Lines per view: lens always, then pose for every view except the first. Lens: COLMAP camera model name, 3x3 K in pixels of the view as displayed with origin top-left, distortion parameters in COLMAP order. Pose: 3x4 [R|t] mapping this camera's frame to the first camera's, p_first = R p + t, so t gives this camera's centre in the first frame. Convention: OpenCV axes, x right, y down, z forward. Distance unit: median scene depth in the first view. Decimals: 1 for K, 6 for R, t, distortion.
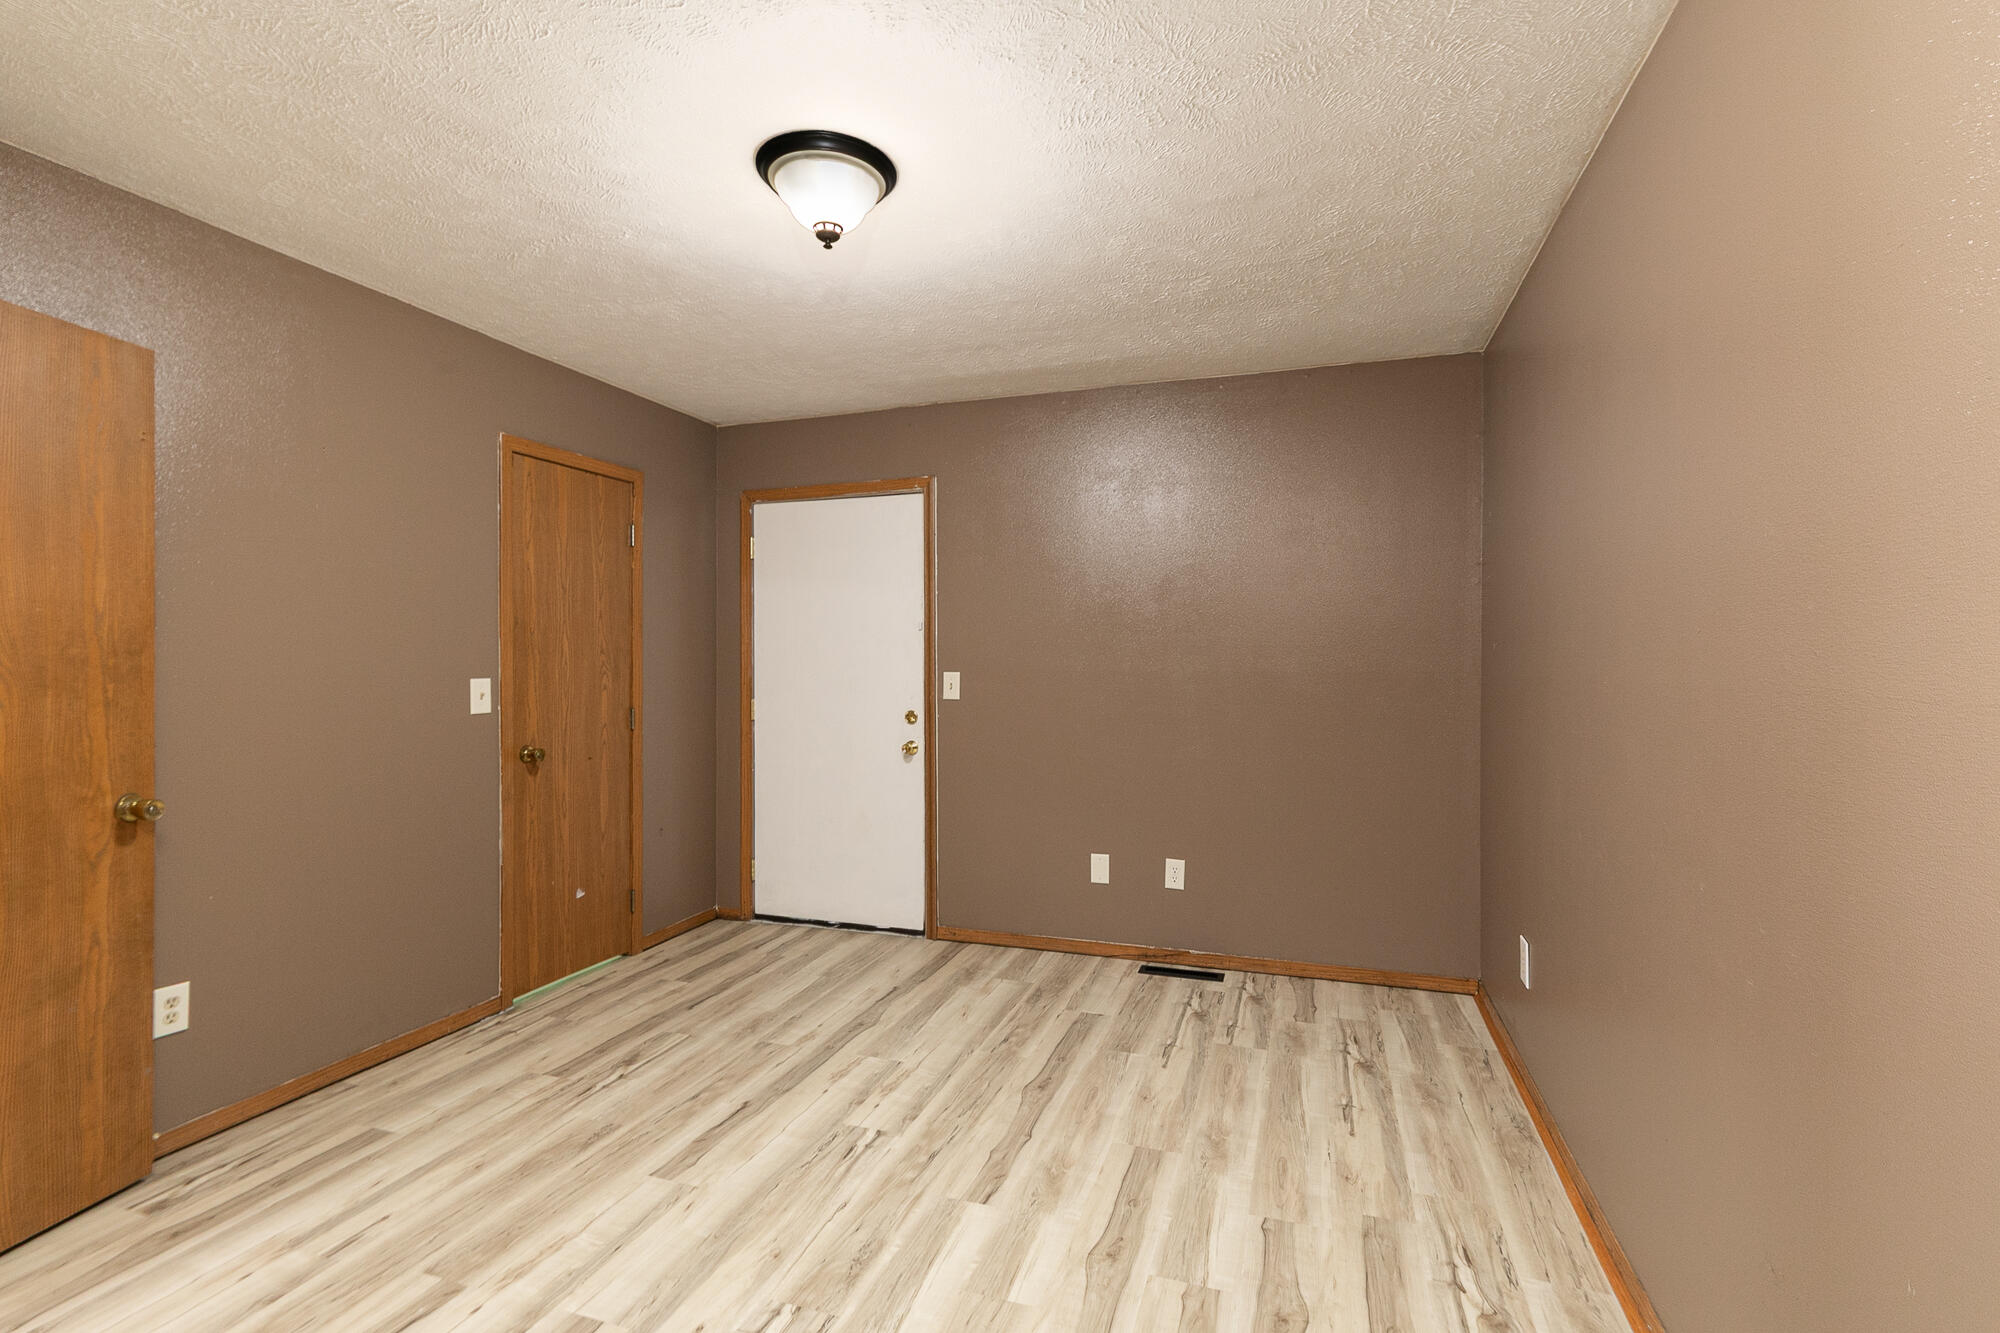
lens RADIAL K [[893.2, 0, 1000.0], [0, 893.2, 666.5], [0, 0, 1]] dist [0.001456, 0.000008]
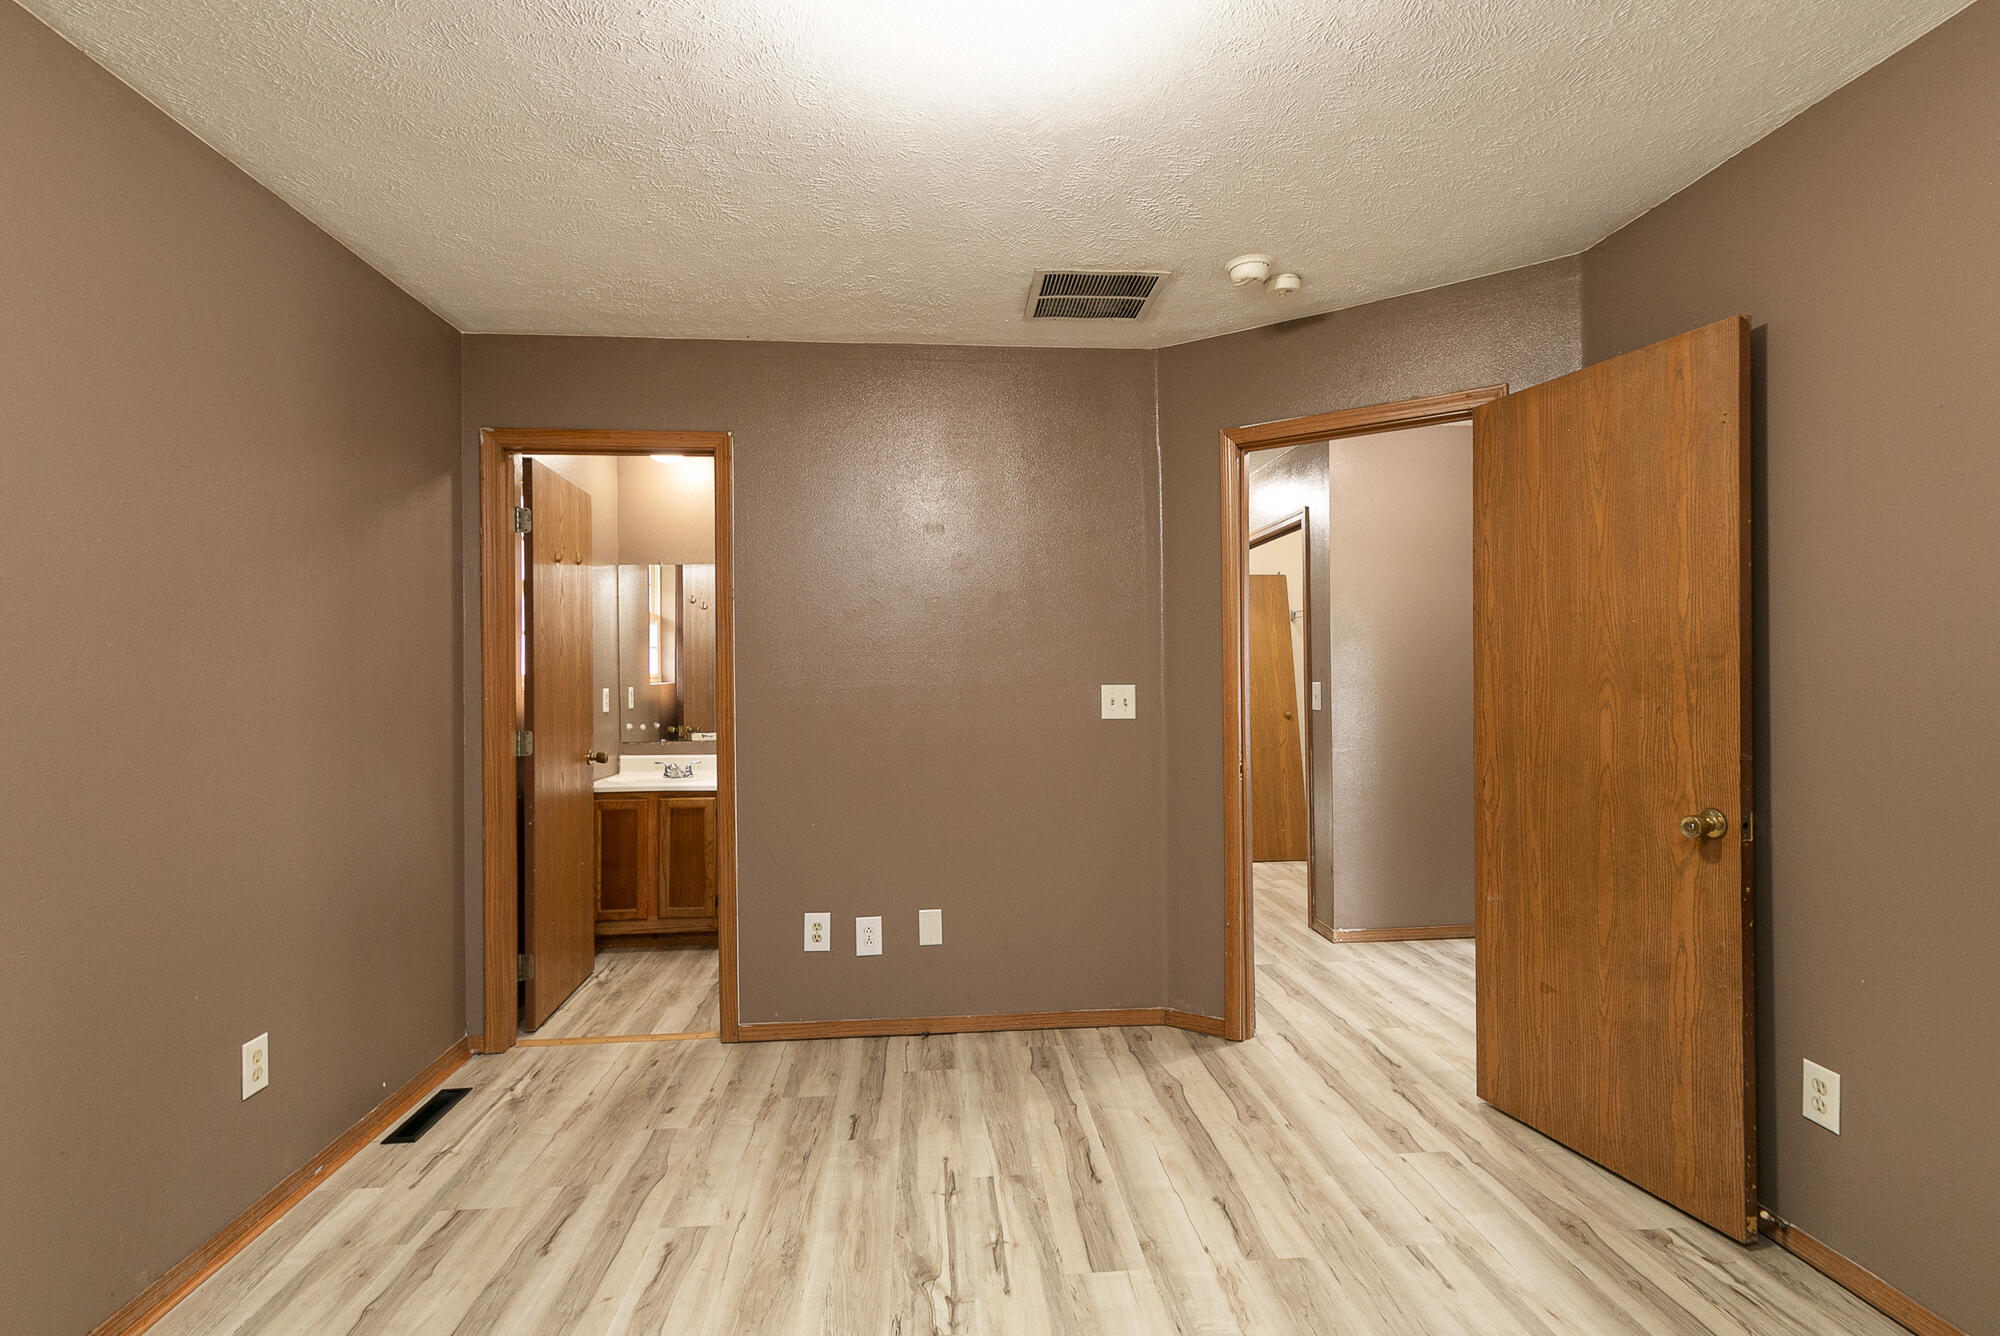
lens RADIAL K [[915.1, 0, 1000.0], [0, 915.1, 668.0], [0, 0, 1]] dist [-0.000354, -0.000165]
pose [[-0.911635, 0.006170, -0.410954, 0.097880], [0.008381, 0.999958, -0.003577, -0.007176], [0.410915, -0.006705, -0.911649, 1.615568]]
